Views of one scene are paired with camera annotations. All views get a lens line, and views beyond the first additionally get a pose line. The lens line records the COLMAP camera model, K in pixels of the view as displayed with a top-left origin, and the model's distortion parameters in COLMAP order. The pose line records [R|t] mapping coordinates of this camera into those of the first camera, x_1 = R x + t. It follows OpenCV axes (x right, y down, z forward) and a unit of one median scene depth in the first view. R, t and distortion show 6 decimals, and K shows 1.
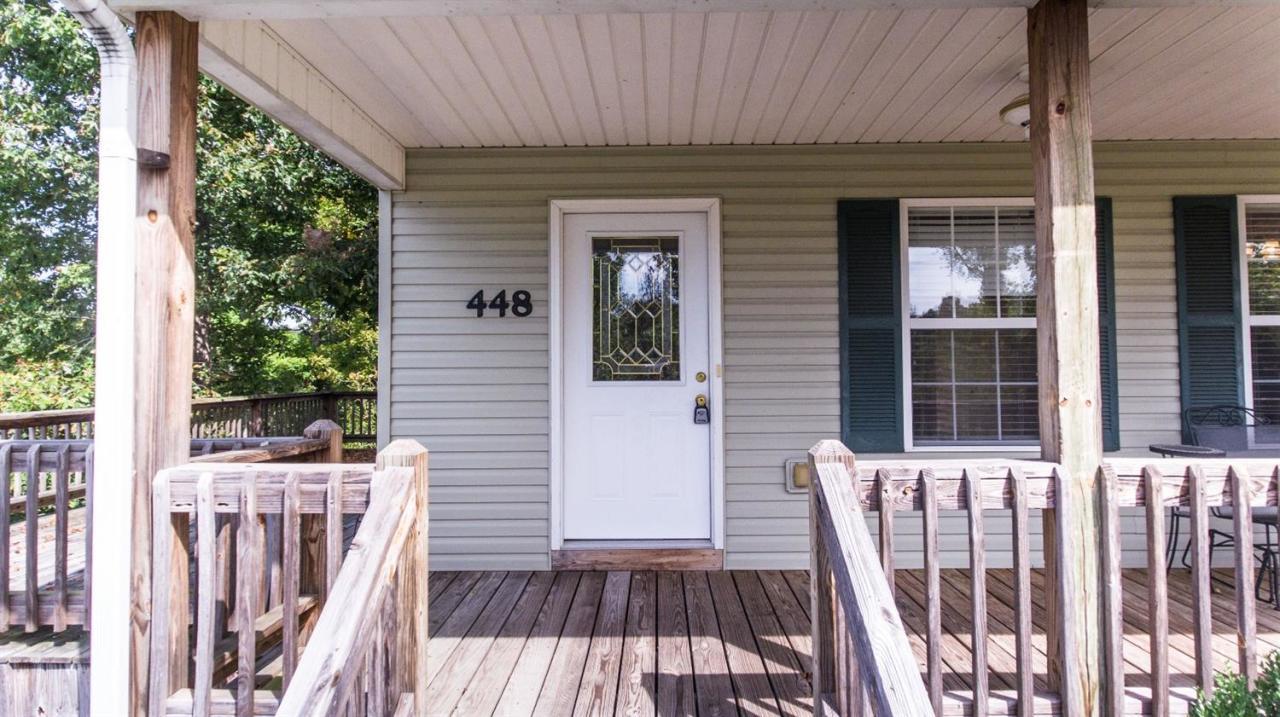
lens RADIAL K [[749.3, 0, 646.6], [0, 749.3, 335.8], [0, 0, 1]] dist [-0.006150, -0.000853]
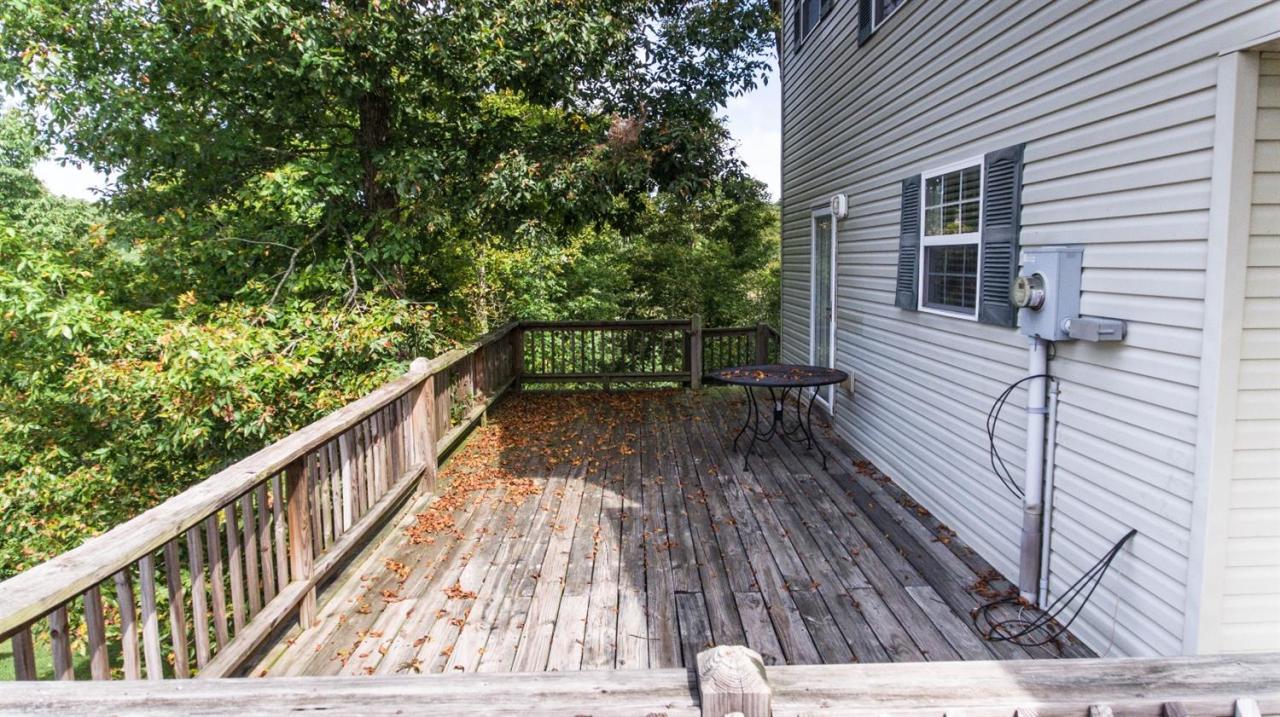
lens RADIAL K [[749.3, 0, 646.6], [0, 749.3, 335.8], [0, 0, 1]] dist [-0.006150, -0.000853]
pose [[0.999540, -0.009808, 0.028712, -0.818104], [0.005483, 0.989120, 0.147006, -0.080355], [-0.029842, -0.146781, 0.988719, 0.496119]]
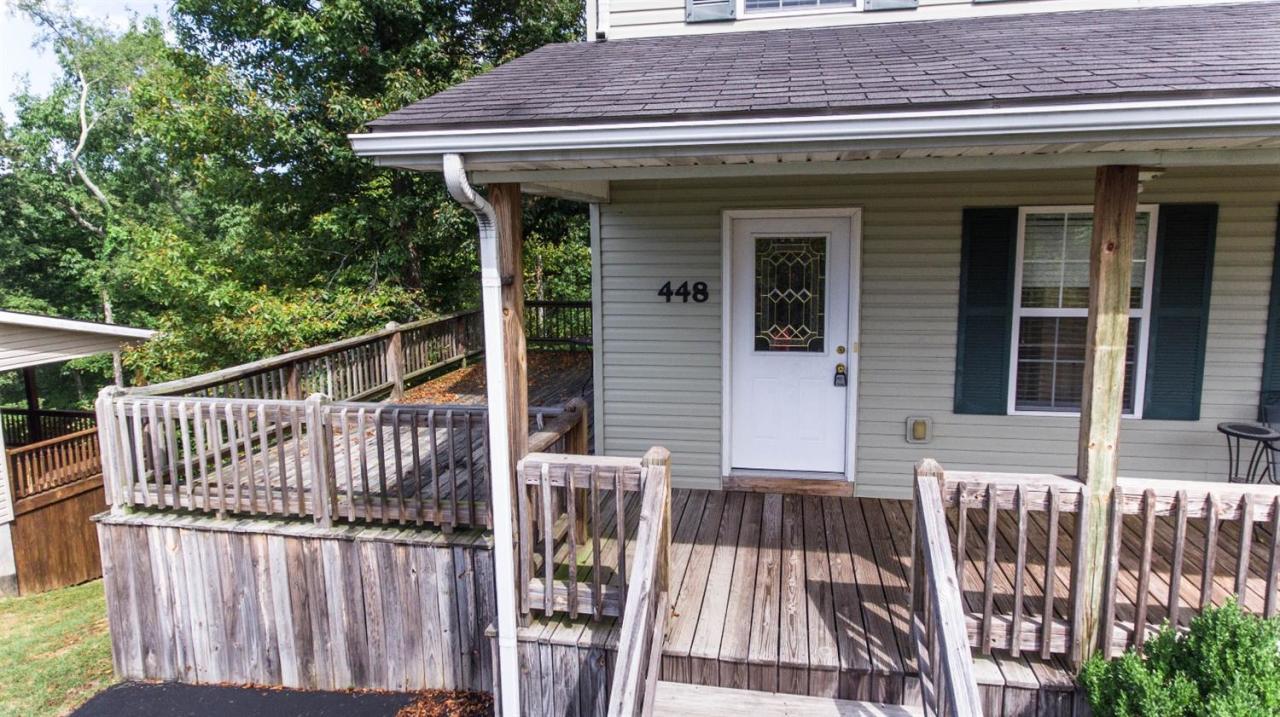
lens RADIAL K [[749.3, 0, 646.6], [0, 749.3, 335.8], [0, 0, 1]] dist [-0.006150, -0.000853]
pose [[0.985270, 0.018736, -0.169975, -0.037845], [0.011918, 0.984039, 0.177553, -0.205841], [0.170589, -0.176964, 0.969321, -0.289864]]
